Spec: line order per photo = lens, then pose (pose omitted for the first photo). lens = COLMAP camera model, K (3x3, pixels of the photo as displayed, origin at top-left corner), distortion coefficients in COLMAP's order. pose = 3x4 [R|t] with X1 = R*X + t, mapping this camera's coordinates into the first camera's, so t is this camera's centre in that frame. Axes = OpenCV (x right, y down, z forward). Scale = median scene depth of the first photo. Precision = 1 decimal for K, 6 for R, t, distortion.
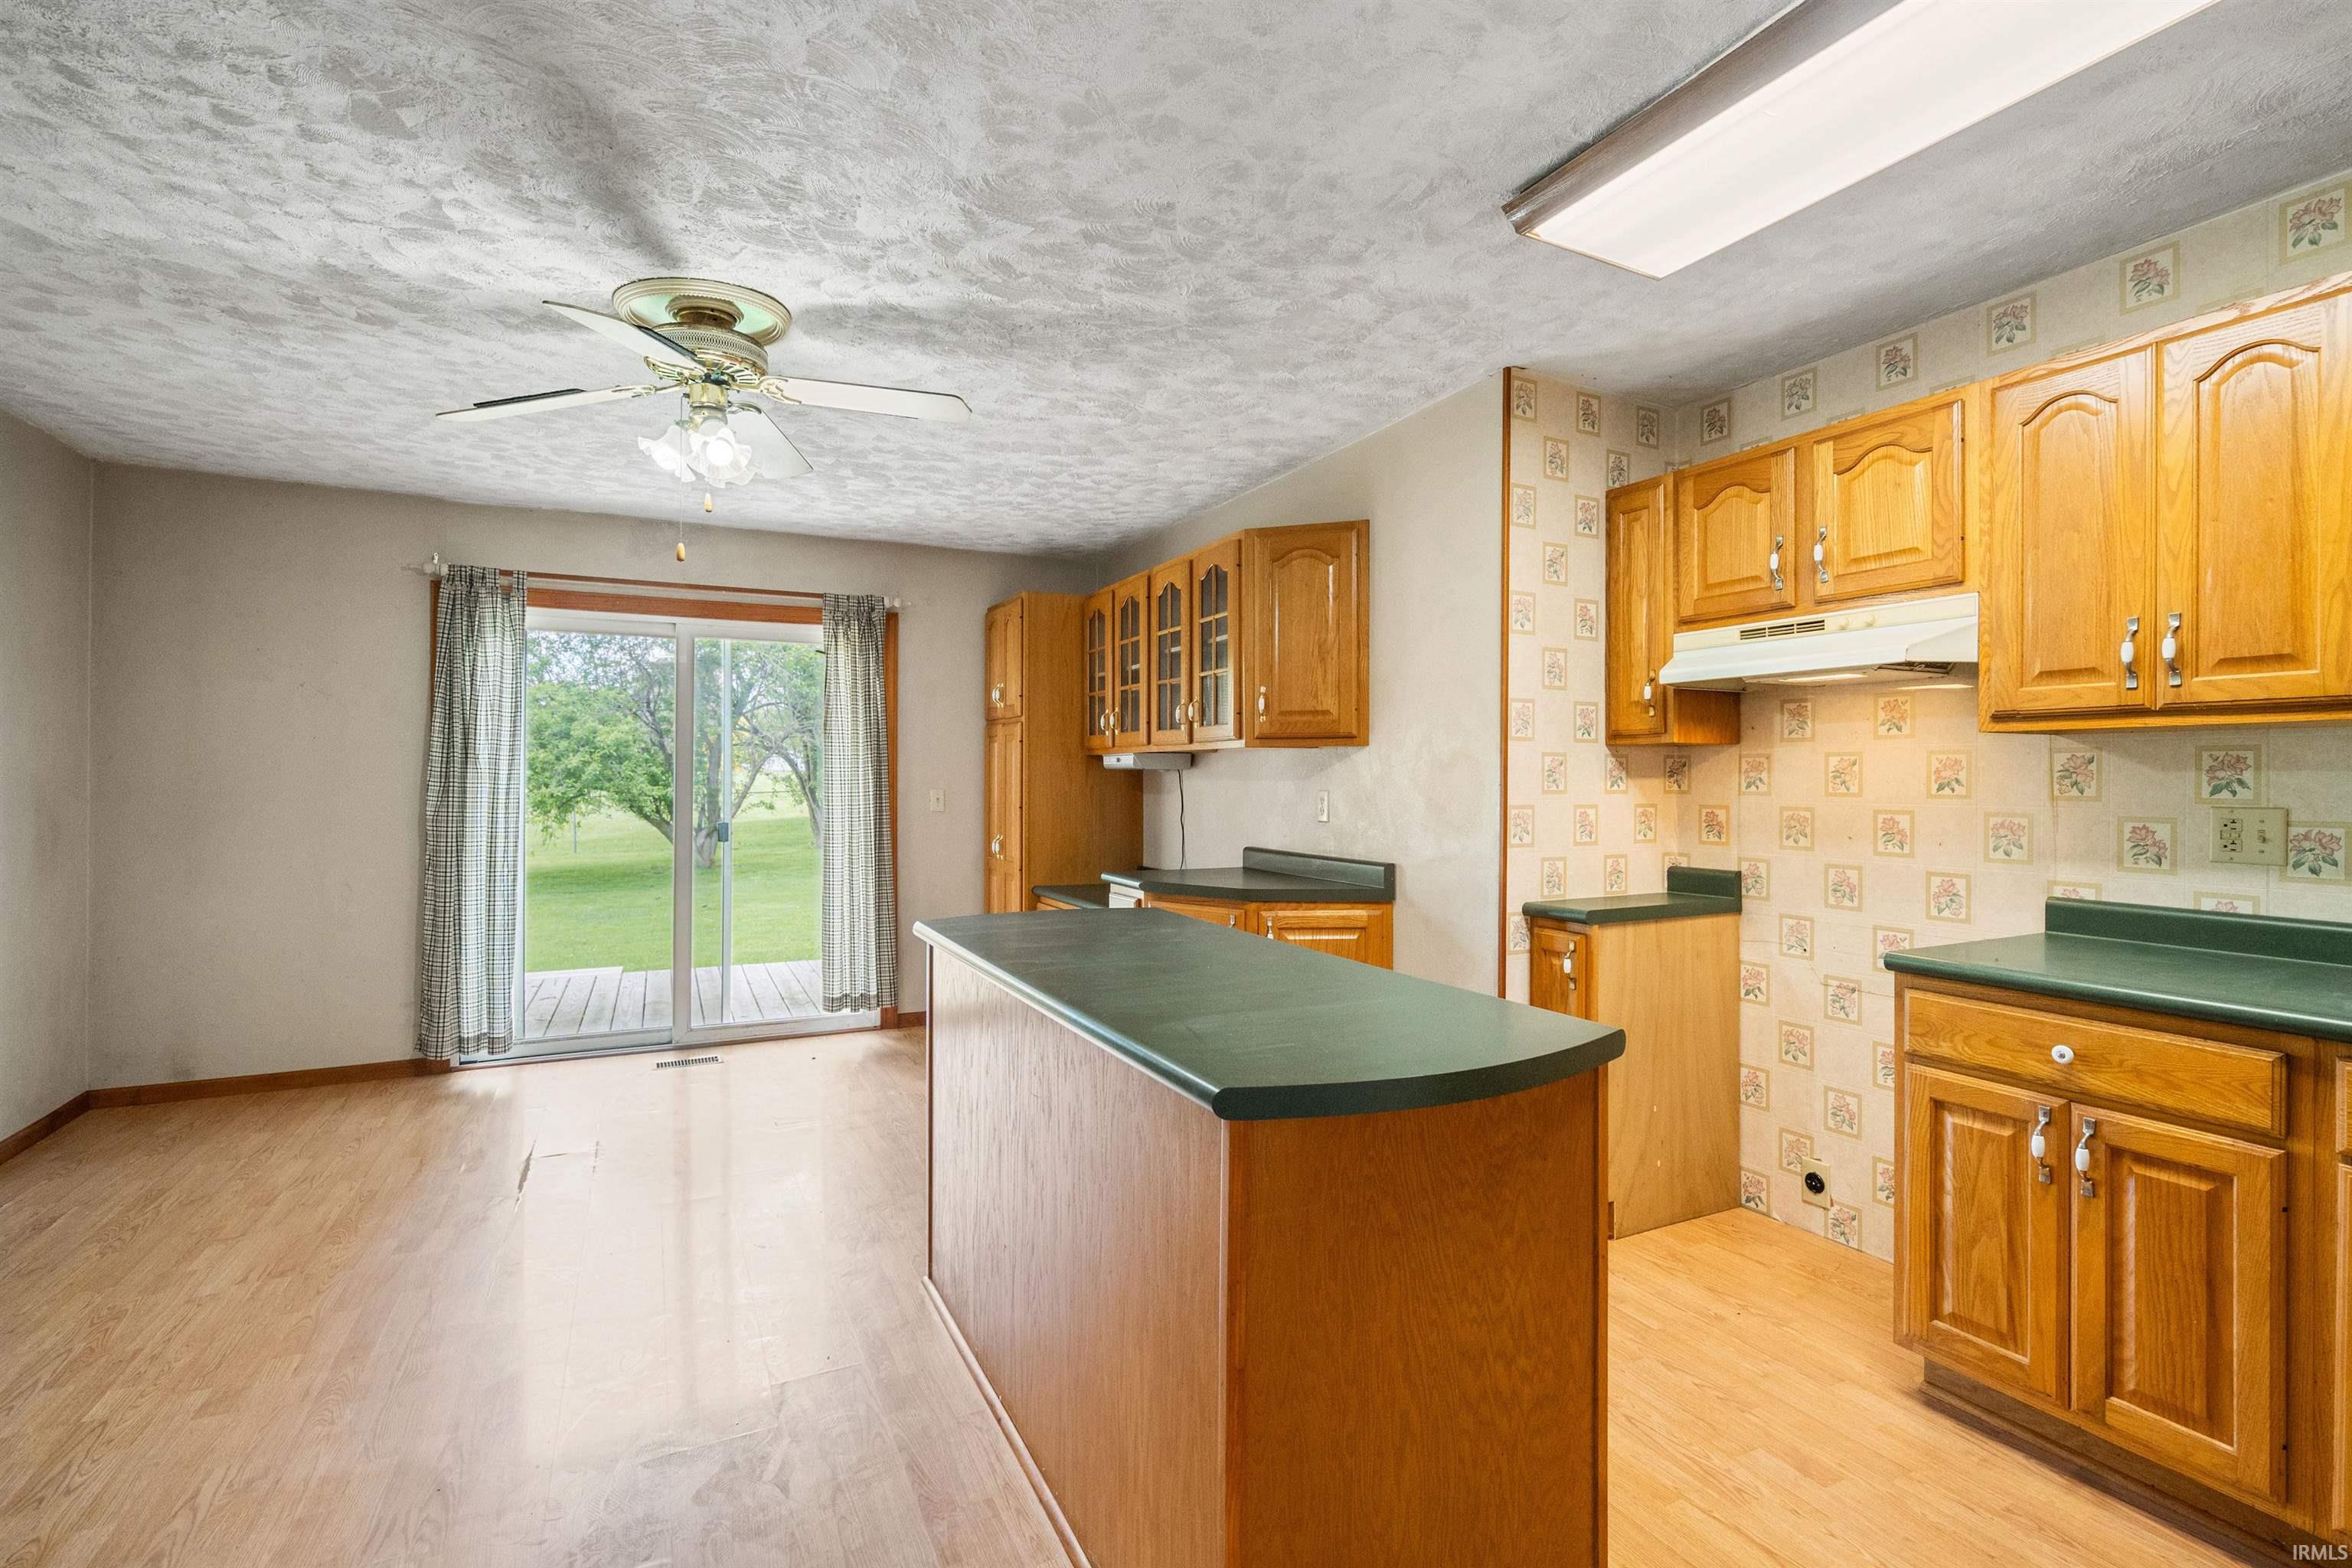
lens RADIAL K [[1066.9, 0, 1176.0], [0, 1066.9, 784.0], [0, 0, 1]] dist [-0.002032, 0.000641]
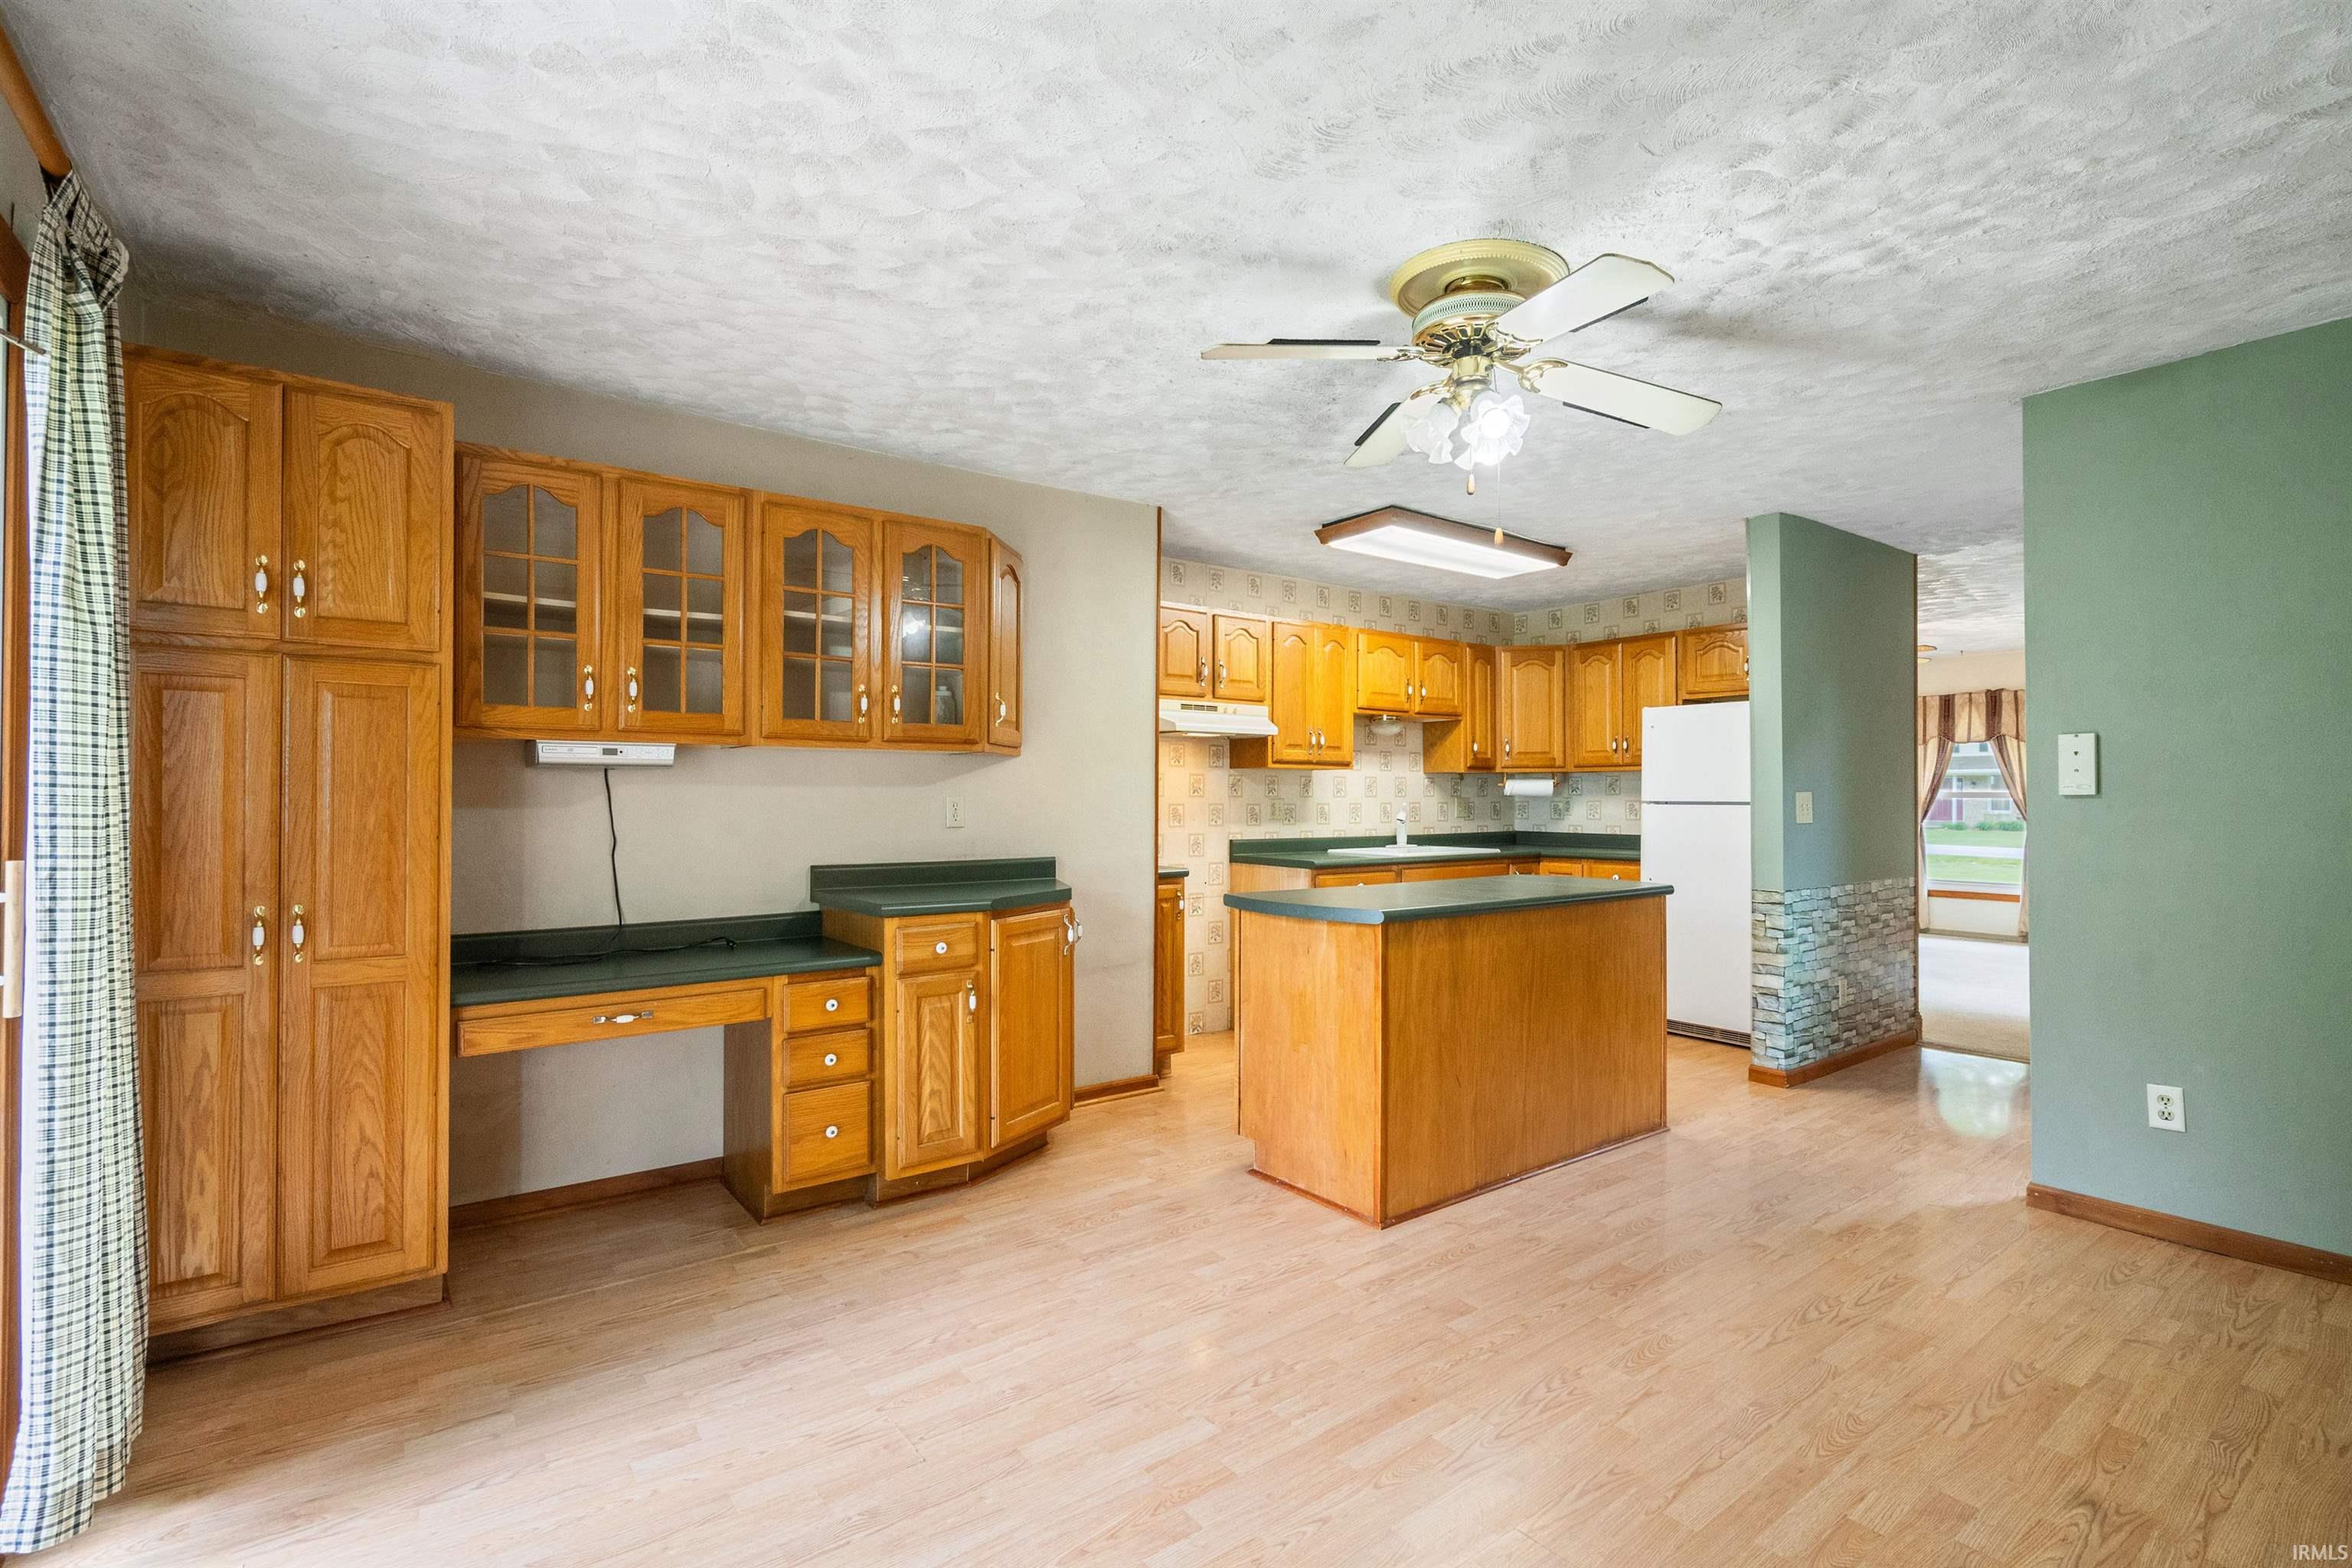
lens RADIAL K [[1075.1, 0, 1207.2], [0, 1075.1, 772.4], [0, 0, 1]] dist [-0.001298, 0.000135]
pose [[-0.204523, 0.021285, 0.978630, -1.193667], [0.007060, 0.999770, -0.020270, 0.006793], [-0.978836, 0.002764, -0.204626, 1.284247]]
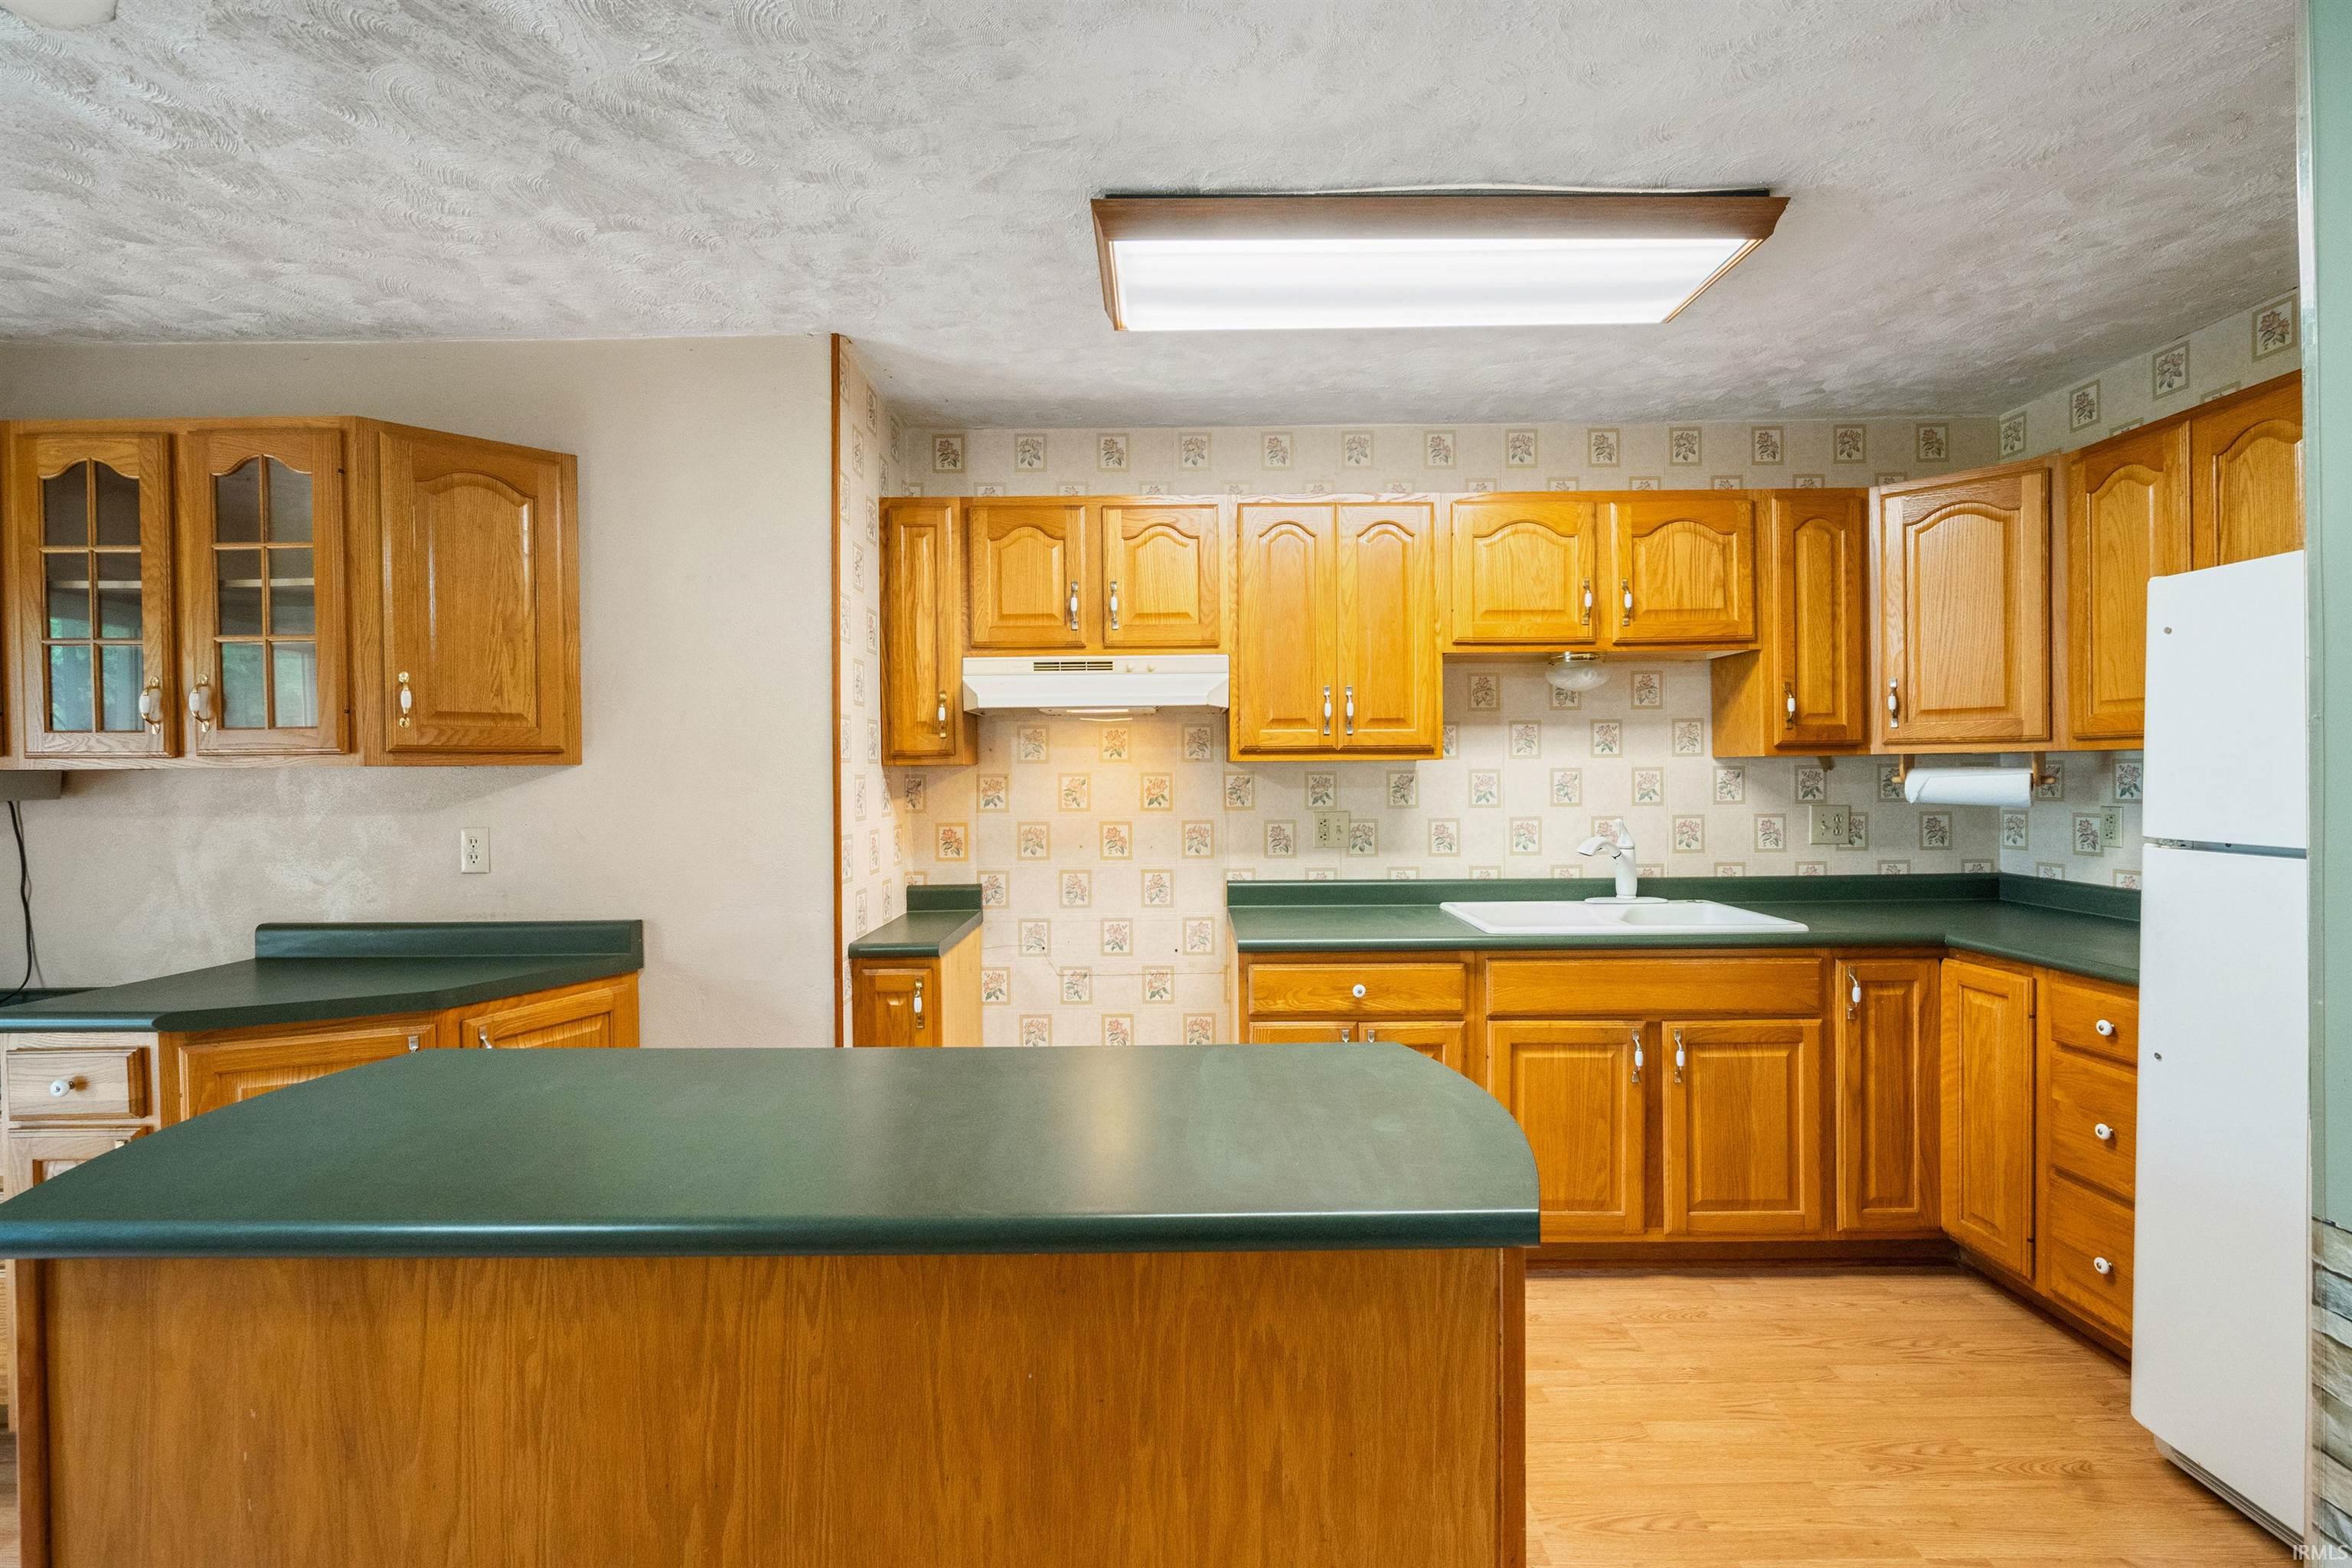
lens RADIAL K [[1066.9, 0, 1176.0], [0, 1066.9, 784.0], [0, 0, 1]] dist [-0.002032, 0.000641]
pose [[0.444364, -0.018677, 0.895652, -0.366547], [0.016355, 0.999785, 0.012734, -0.030948], [-0.895697, 0.008990, 0.444574, 0.380085]]
